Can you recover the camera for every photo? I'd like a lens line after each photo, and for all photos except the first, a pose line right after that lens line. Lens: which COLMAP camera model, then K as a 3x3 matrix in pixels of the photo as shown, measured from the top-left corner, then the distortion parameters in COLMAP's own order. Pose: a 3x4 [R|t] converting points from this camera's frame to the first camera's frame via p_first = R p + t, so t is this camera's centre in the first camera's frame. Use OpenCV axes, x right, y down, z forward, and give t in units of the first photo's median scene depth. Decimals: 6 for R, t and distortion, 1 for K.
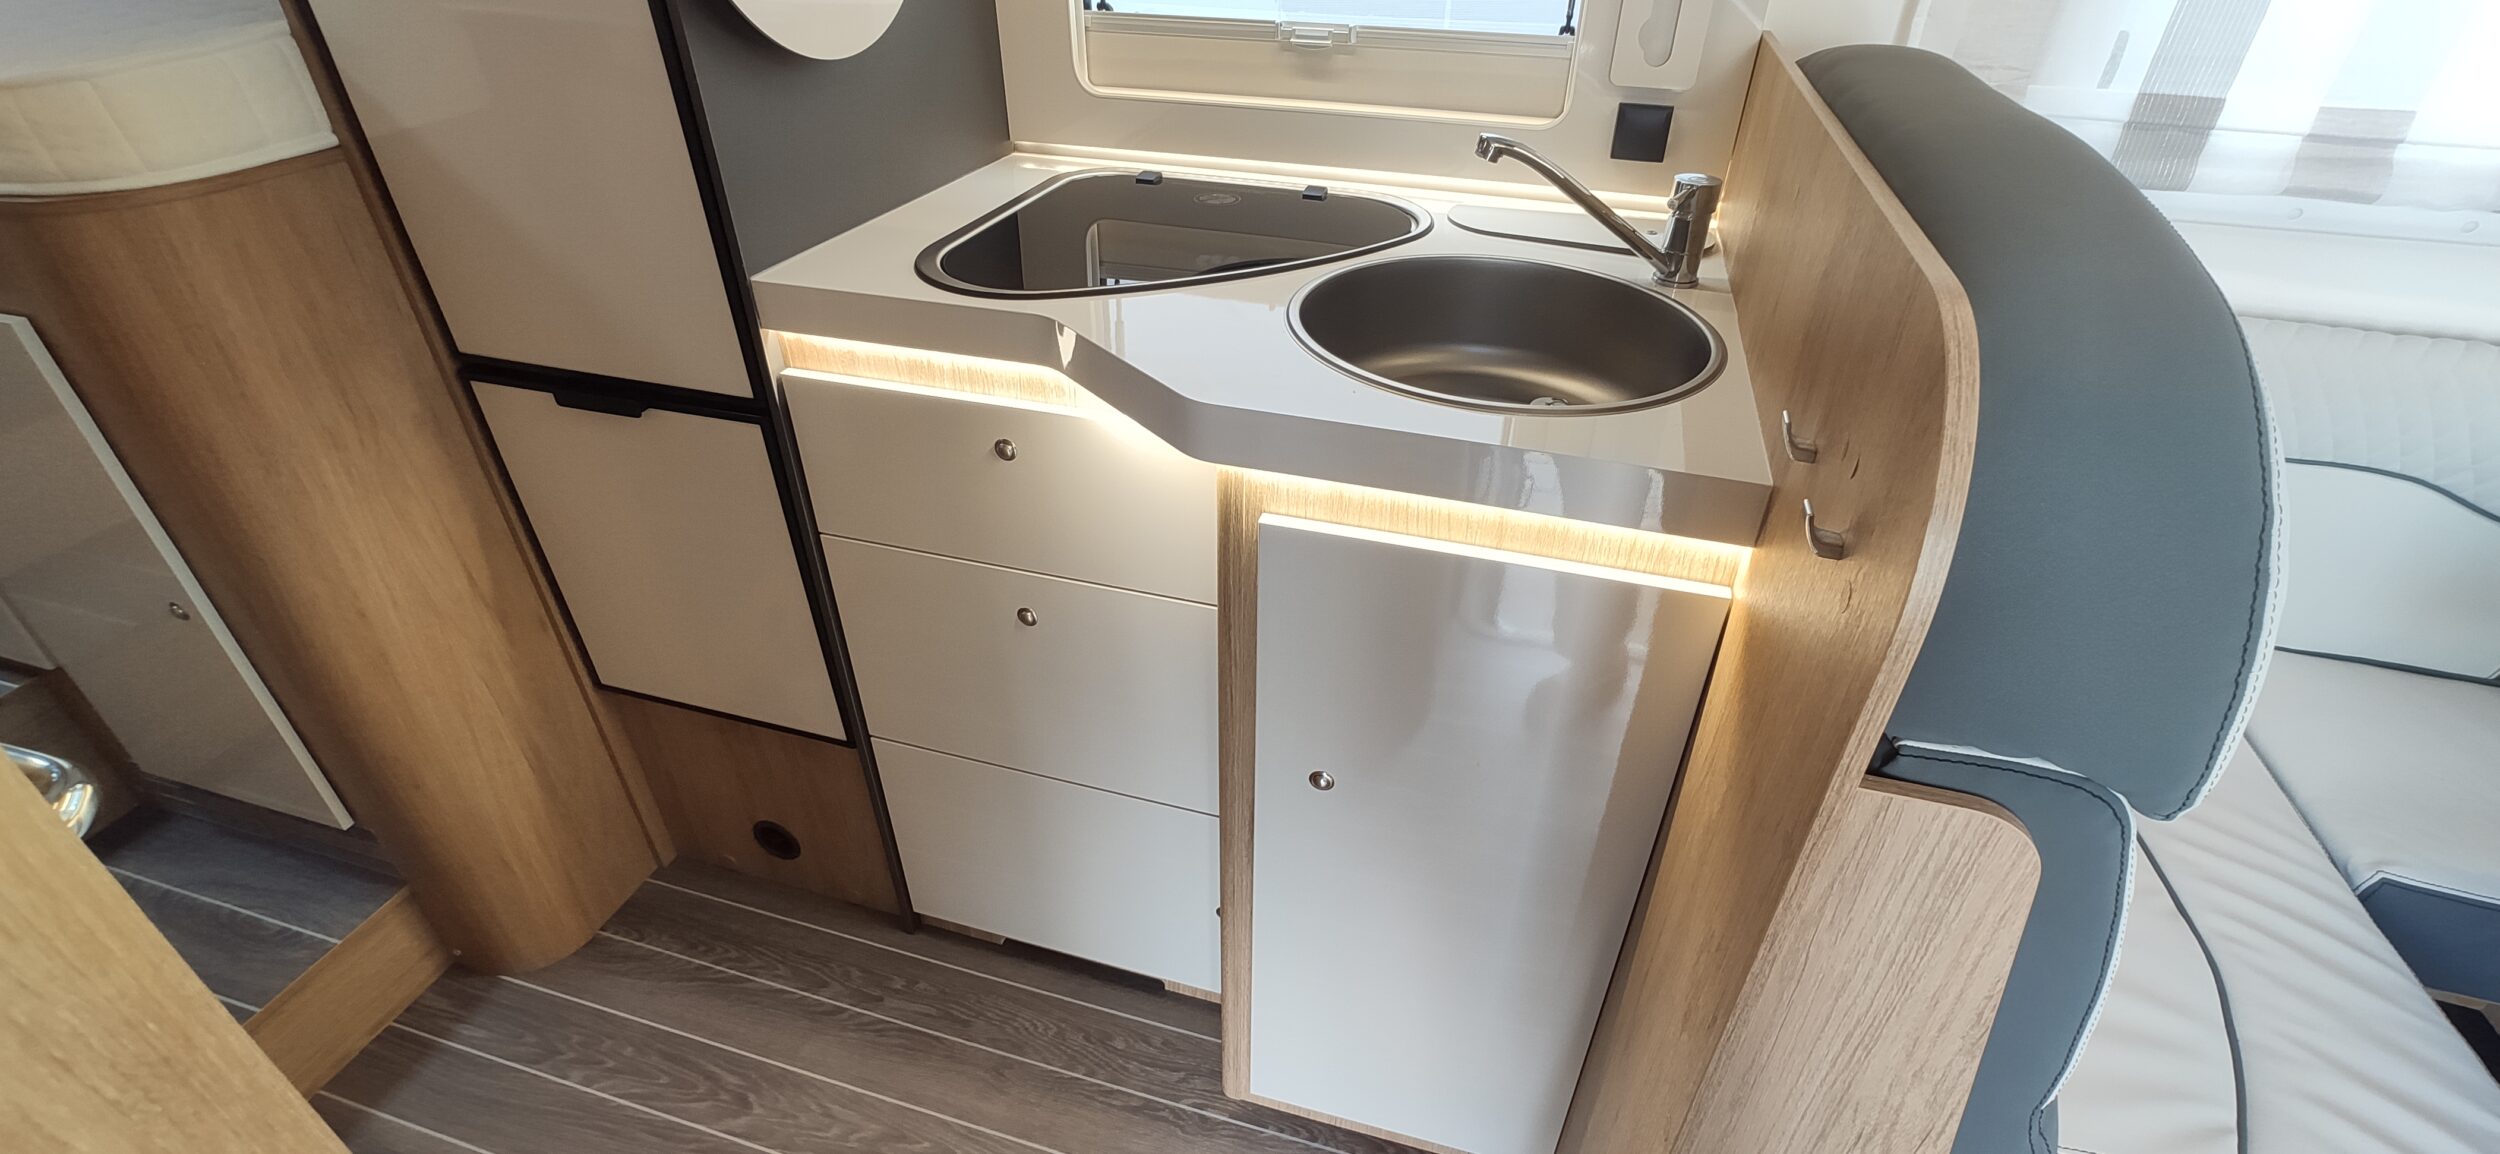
lens RADIAL K [[1082.4, 0, 1250.0], [0, 1082.4, 577.0], [0, 0, 1]] dist [-0.003407, -0.000236]
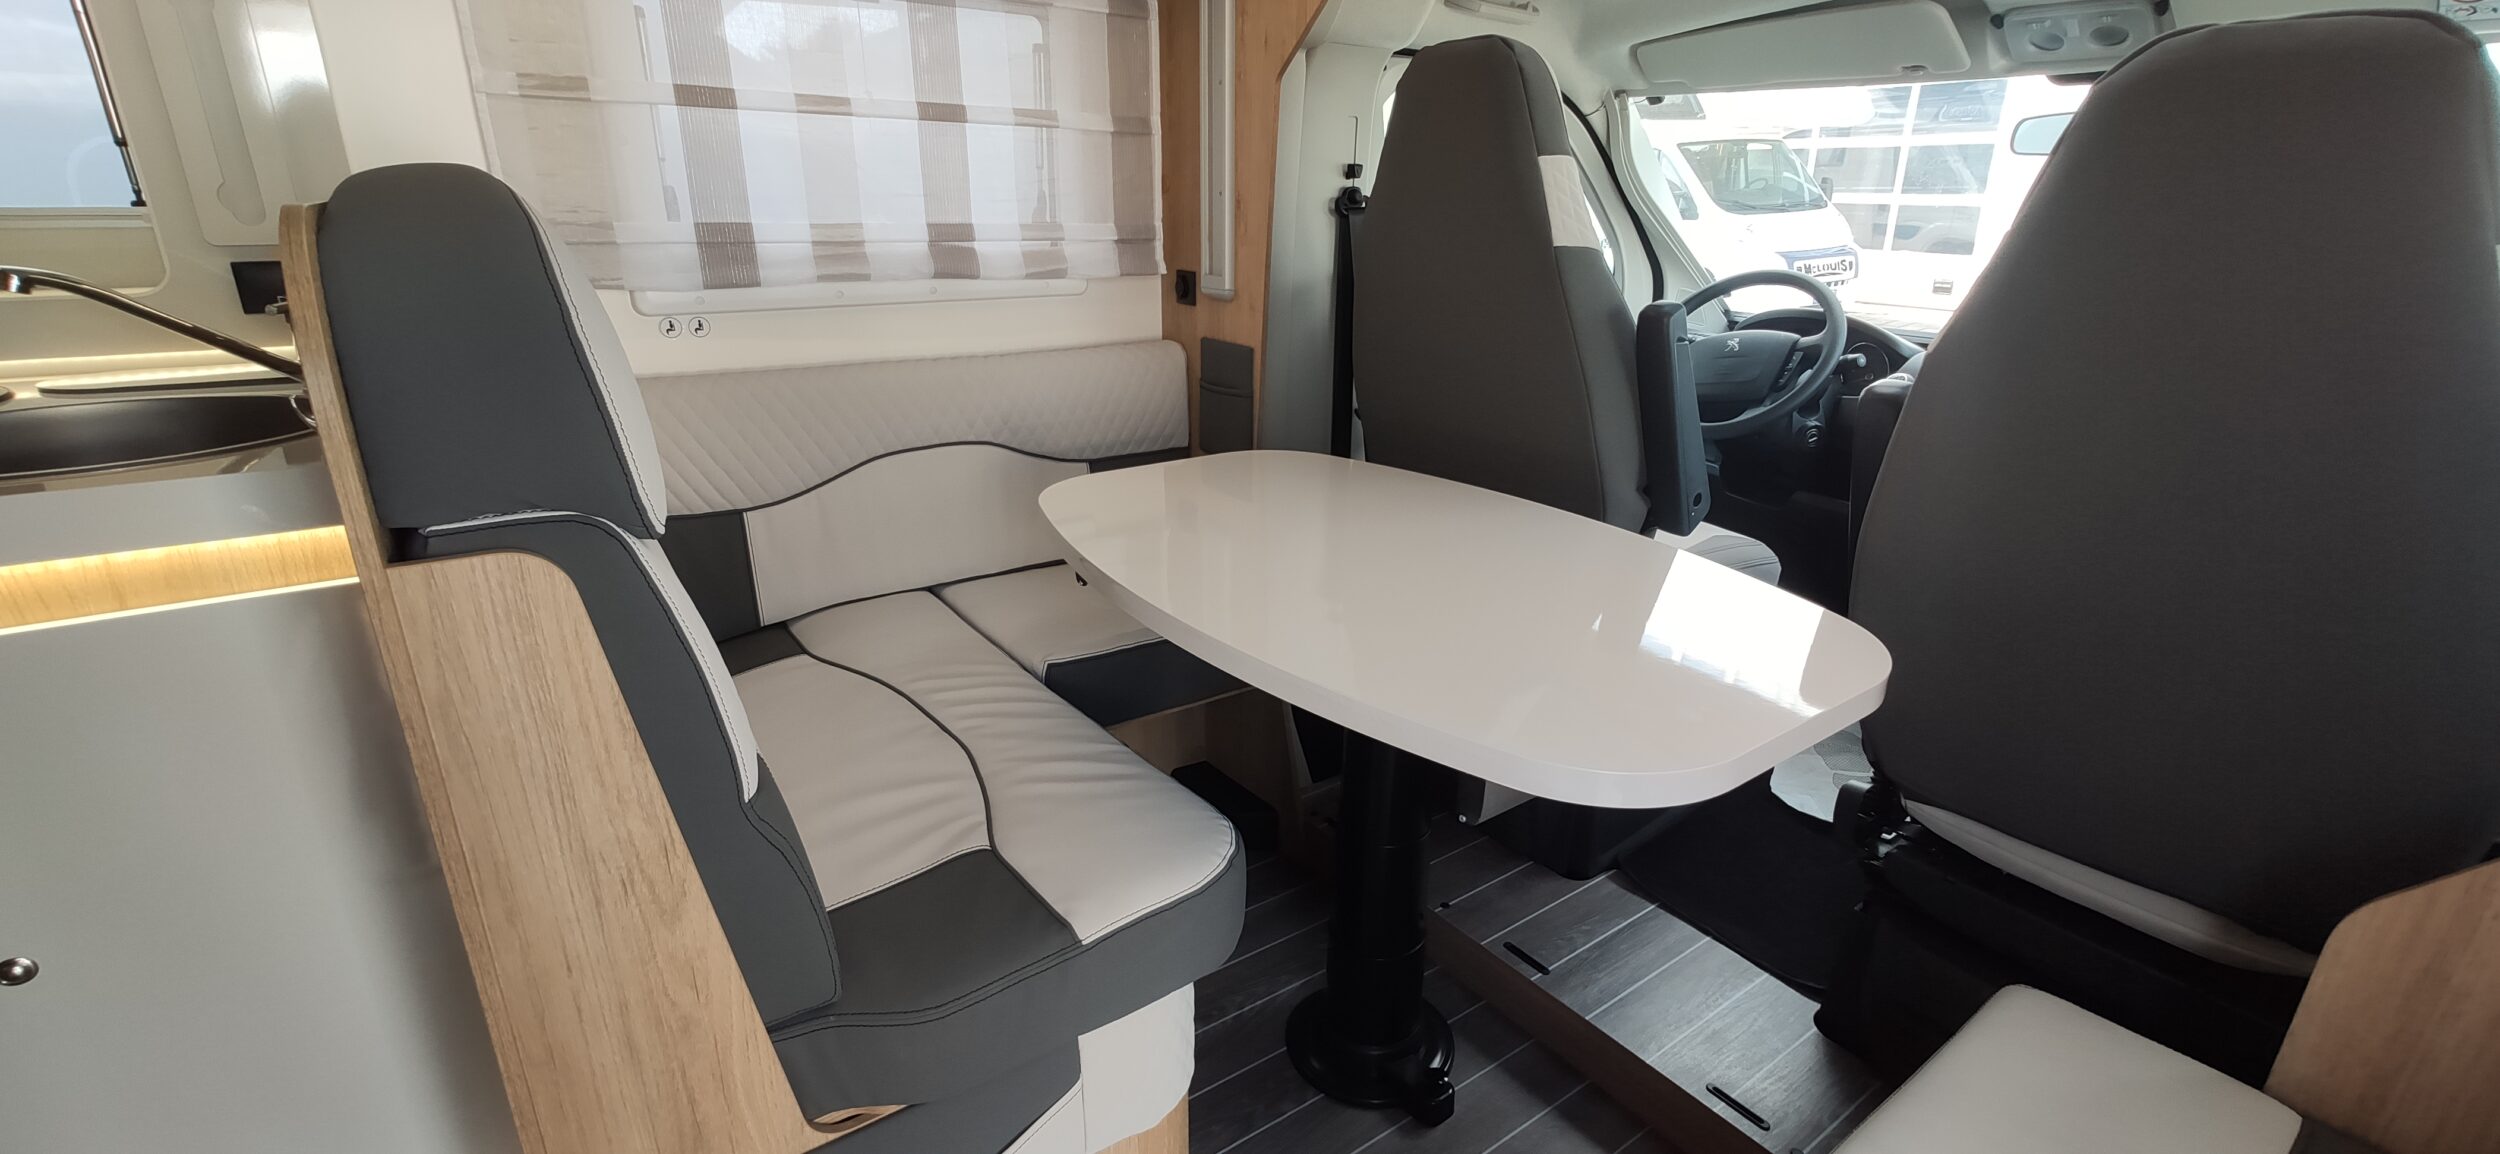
lens RADIAL K [[1082.4, 0, 1250.0], [0, 1082.4, 577.0], [0, 0, 1]] dist [-0.003407, -0.000236]
pose [[0.606084, -0.270553, 0.747973, 0.124636], [0.433504, 0.900793, -0.025439, 0.414652], [-0.666886, 0.339667, 0.663242, -0.331781]]
